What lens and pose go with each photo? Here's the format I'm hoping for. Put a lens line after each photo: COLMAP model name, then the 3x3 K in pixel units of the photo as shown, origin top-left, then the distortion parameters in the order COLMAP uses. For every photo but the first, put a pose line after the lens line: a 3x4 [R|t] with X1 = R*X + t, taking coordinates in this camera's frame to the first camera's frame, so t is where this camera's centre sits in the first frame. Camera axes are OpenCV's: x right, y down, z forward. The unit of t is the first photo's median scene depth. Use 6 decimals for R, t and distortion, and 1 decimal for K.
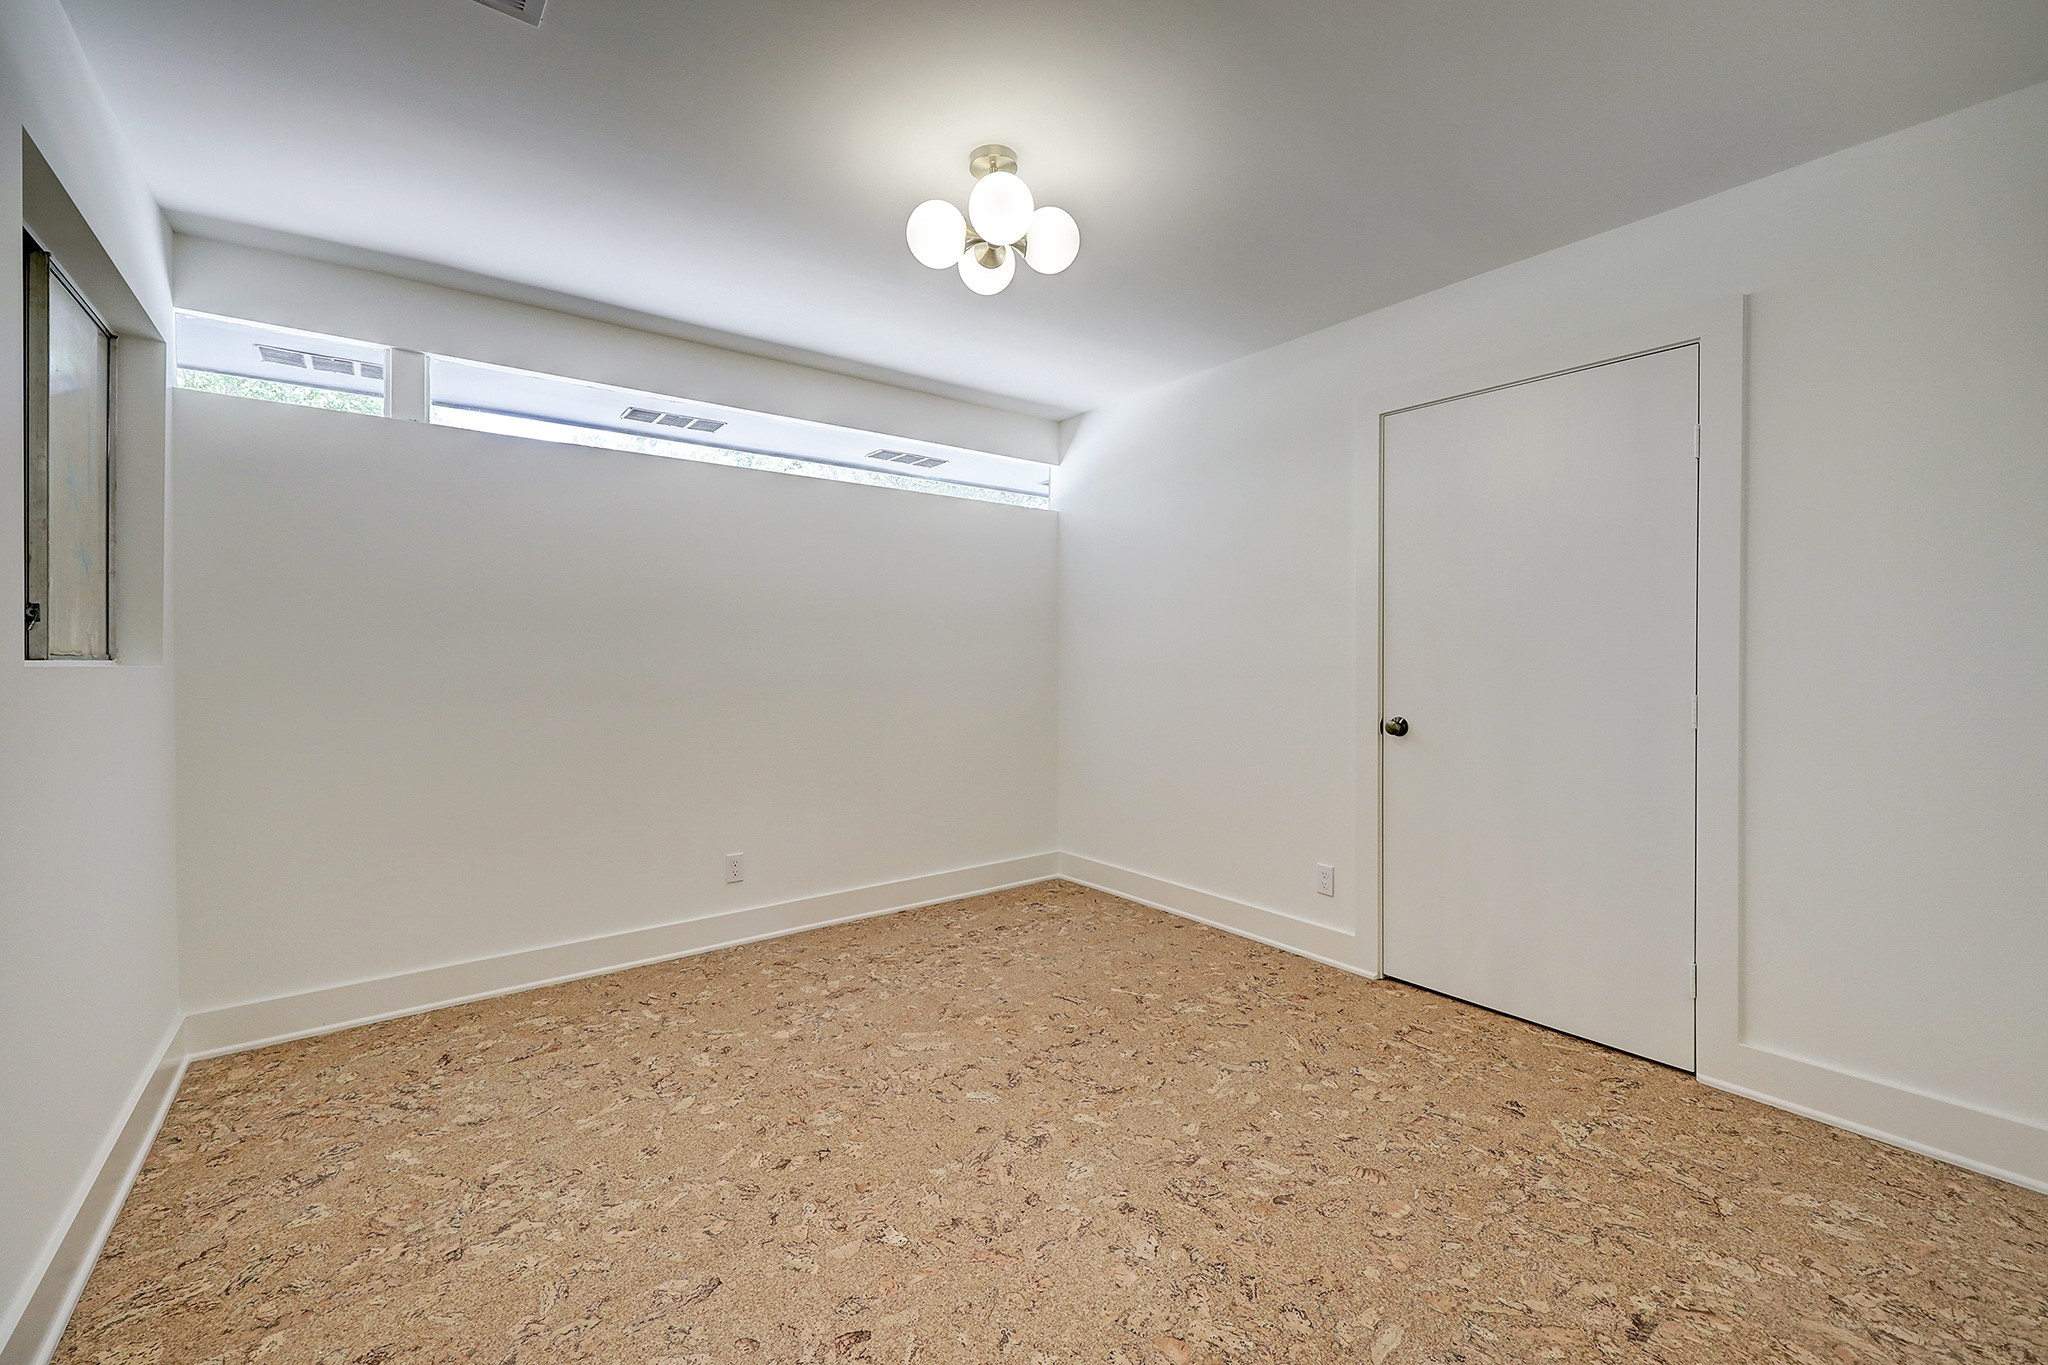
lens RADIAL K [[839.2, 0, 1024.8], [0, 839.2, 670.8], [0, 0, 1]] dist [0.000558, 0.000397]
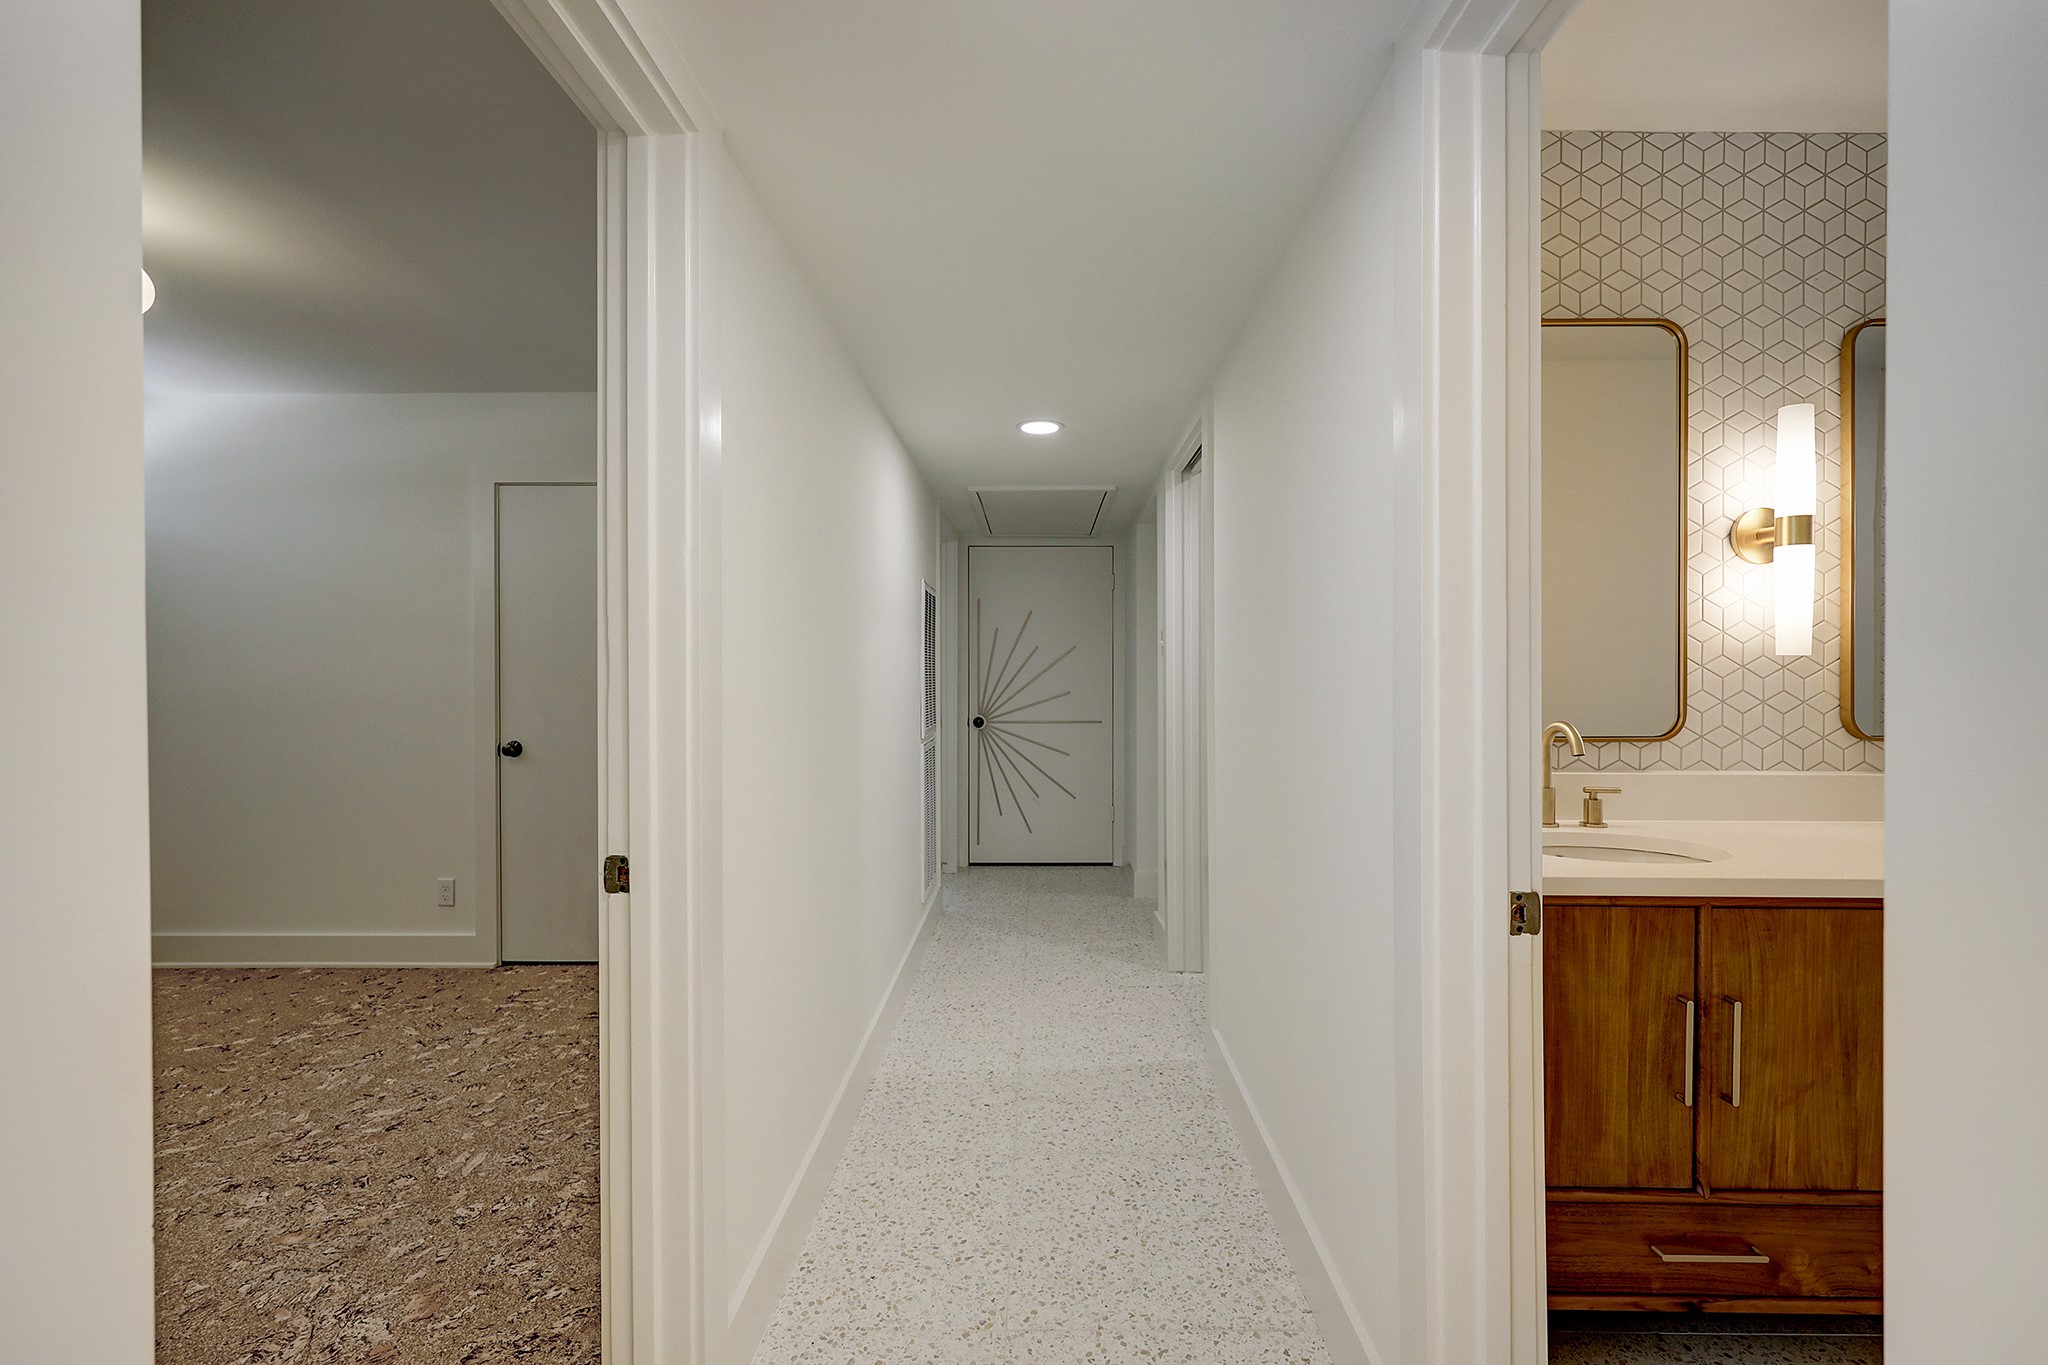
lens RADIAL K [[888.3, 0, 1032.6], [0, 888.3, 677.3], [0, 0, 1]] dist [0.002449, -0.000296]
pose [[0.617019, -0.002552, 0.786944, -0.120530], [0.013317, 0.999885, -0.007199, -0.020985], [-0.786836, 0.014921, 0.616982, -0.468176]]
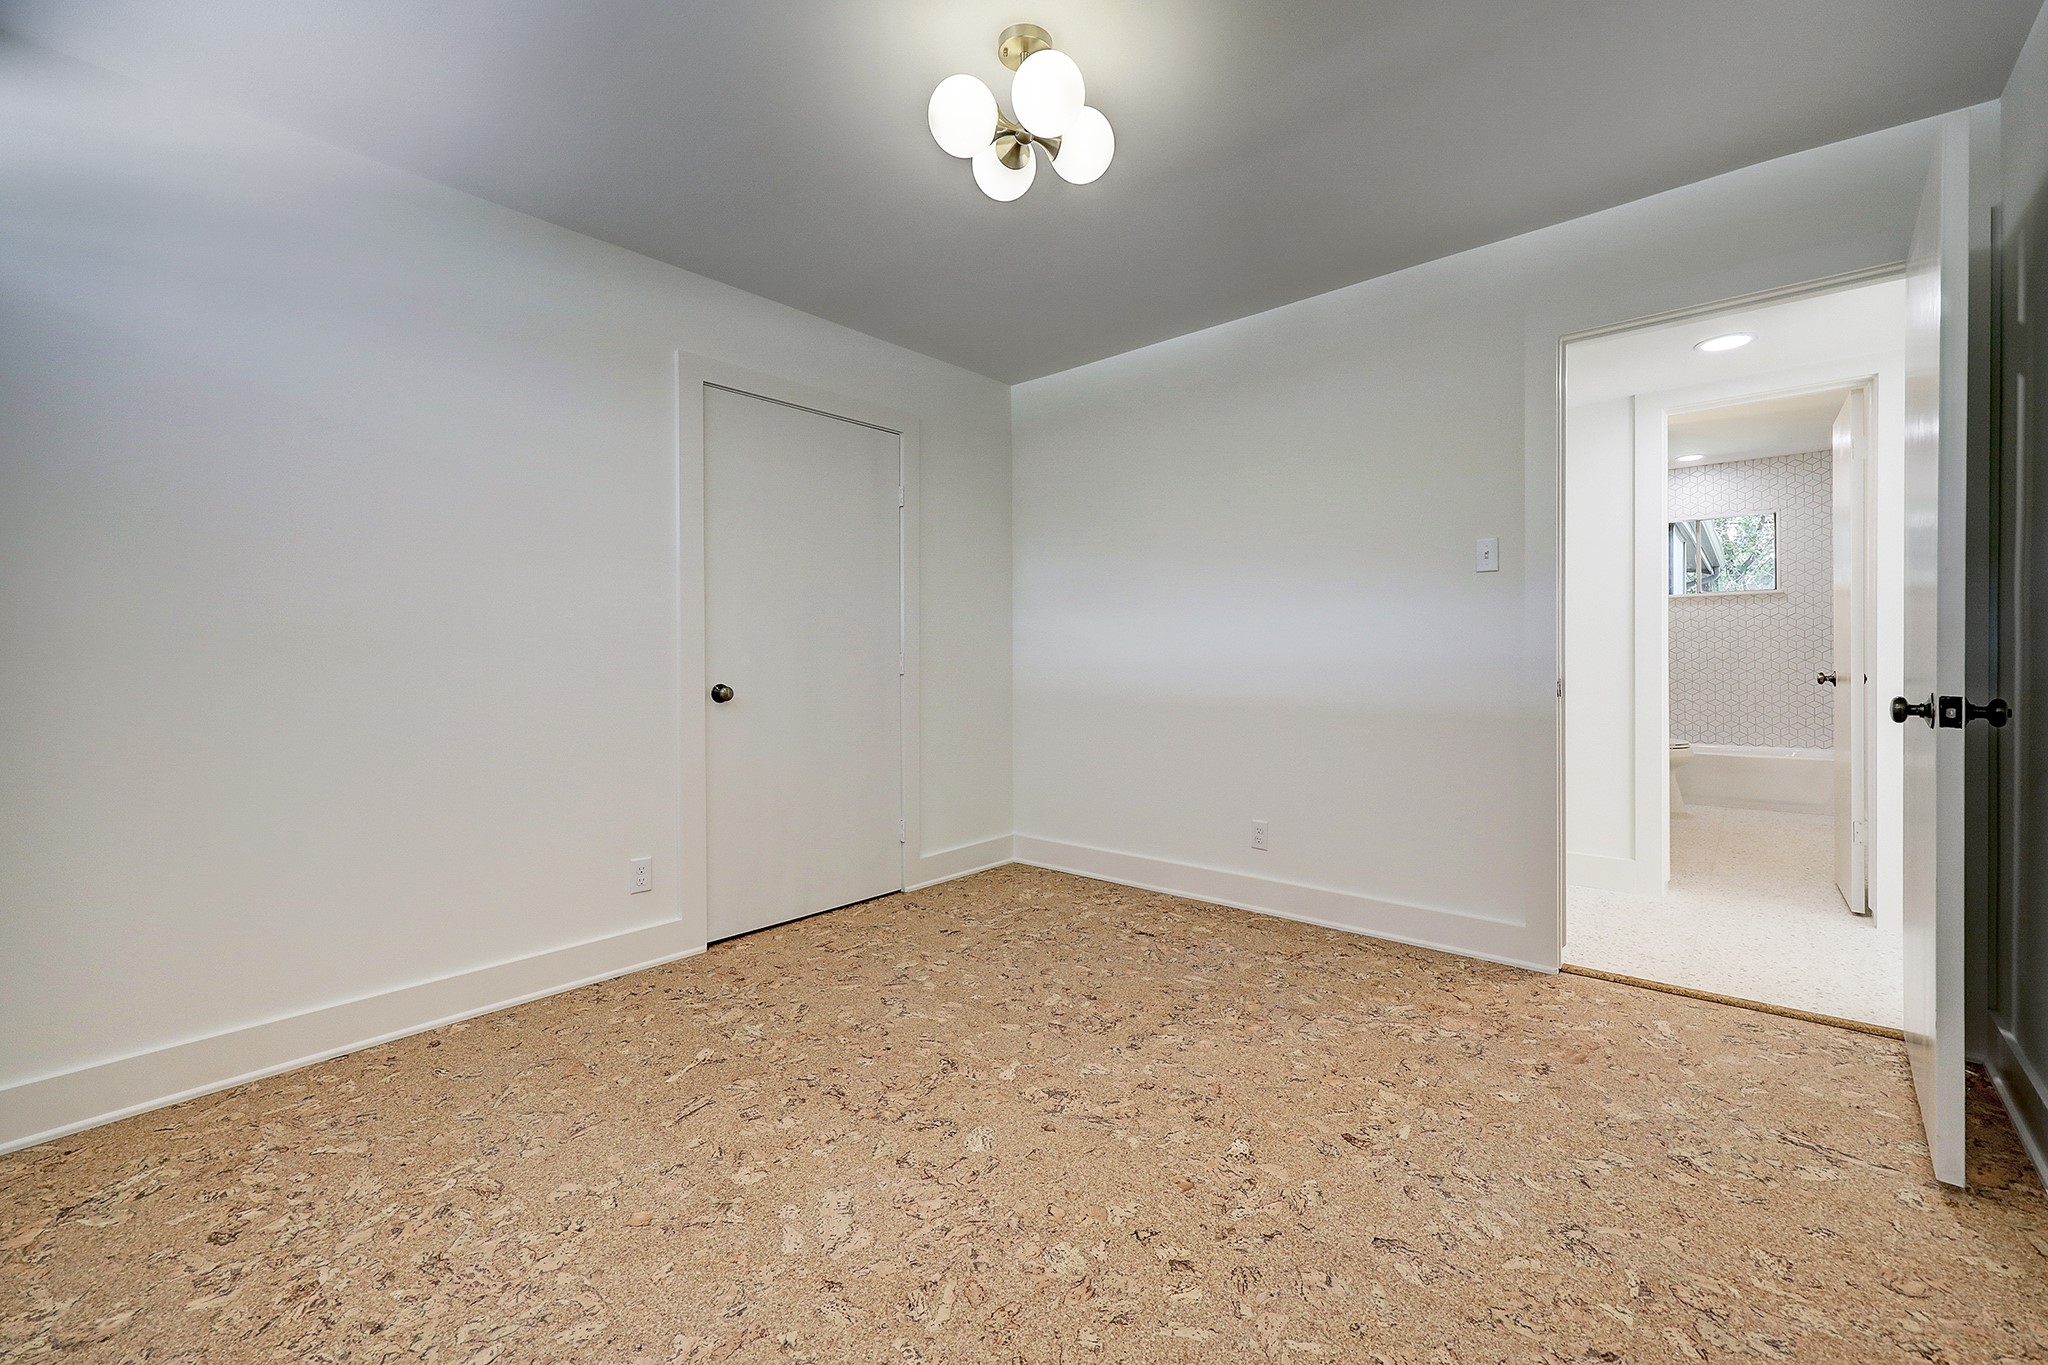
lens RADIAL K [[839.2, 0, 1014.4], [0, 839.2, 671.0], [0, 0, 1]] dist [0.000558, 0.000397]
pose [[-0.185276, -0.013769, 0.982590, -0.844120], [0.026527, 0.999467, 0.019008, 0.029232], [-0.982328, 0.029587, -0.184812, 1.077491]]
